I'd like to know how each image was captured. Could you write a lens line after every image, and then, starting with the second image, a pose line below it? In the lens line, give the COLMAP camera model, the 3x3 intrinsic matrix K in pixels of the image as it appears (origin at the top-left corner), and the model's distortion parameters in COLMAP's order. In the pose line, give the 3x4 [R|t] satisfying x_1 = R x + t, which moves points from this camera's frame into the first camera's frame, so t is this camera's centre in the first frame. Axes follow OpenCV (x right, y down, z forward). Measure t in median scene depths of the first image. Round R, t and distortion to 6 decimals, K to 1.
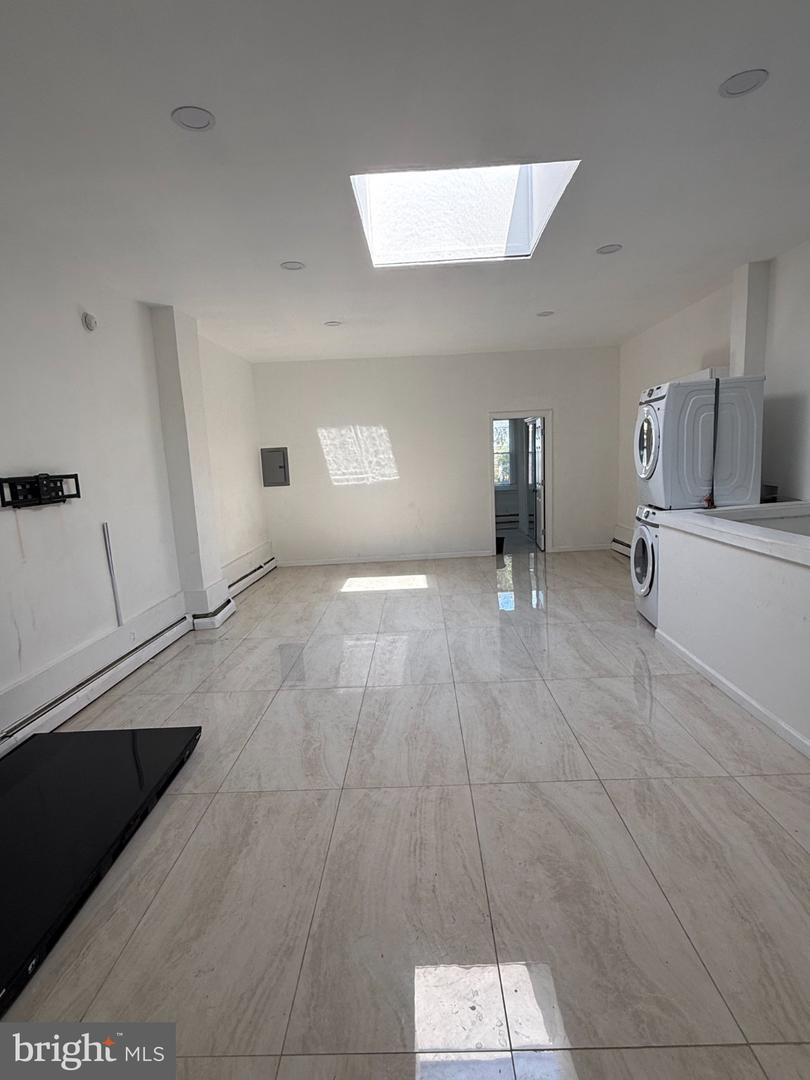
lens RADIAL K [[571.5, 0, 400.0], [0, 571.5, 536.0], [0, 0, 1]] dist [0.000013, 0.000112]
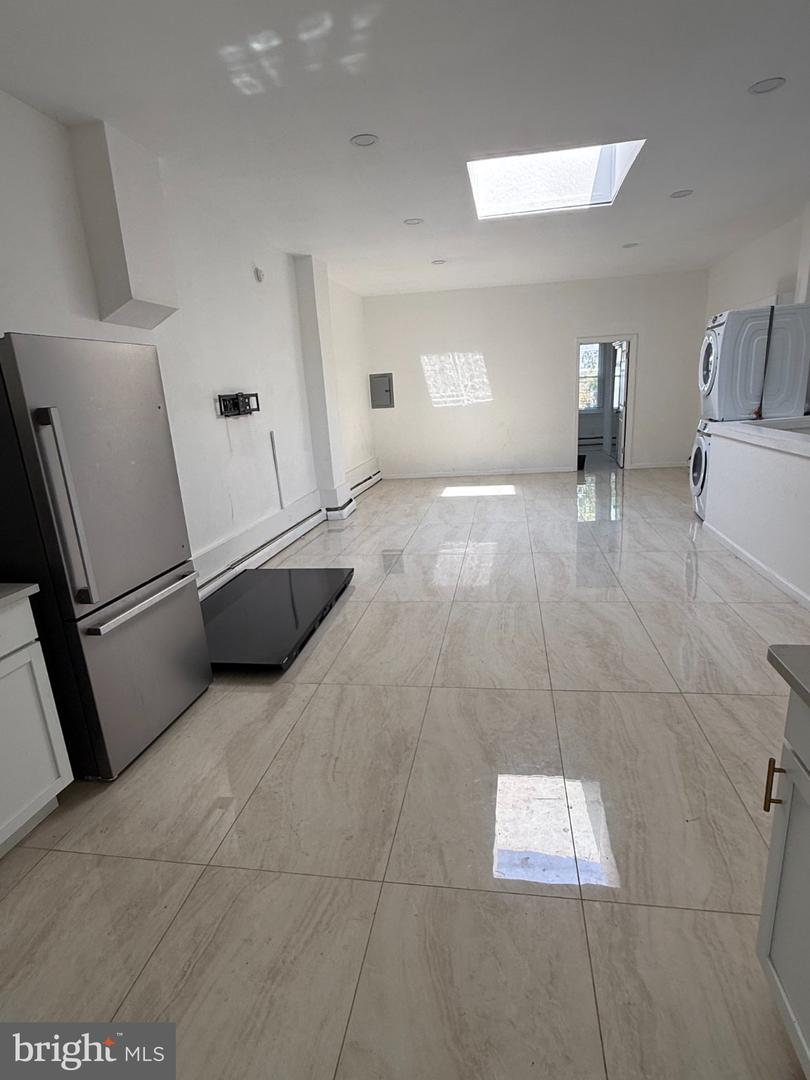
lens RADIAL K [[565.5, 0, 405.0], [0, 565.5, 540.0], [0, 0, 1]] dist [-0.000795, 0.001005]
pose [[0.989913, 0.028593, -0.138759, -0.014079], [-0.010216, 0.991280, 0.131377, 0.050643], [0.141306, -0.128634, 0.981573, -0.282699]]
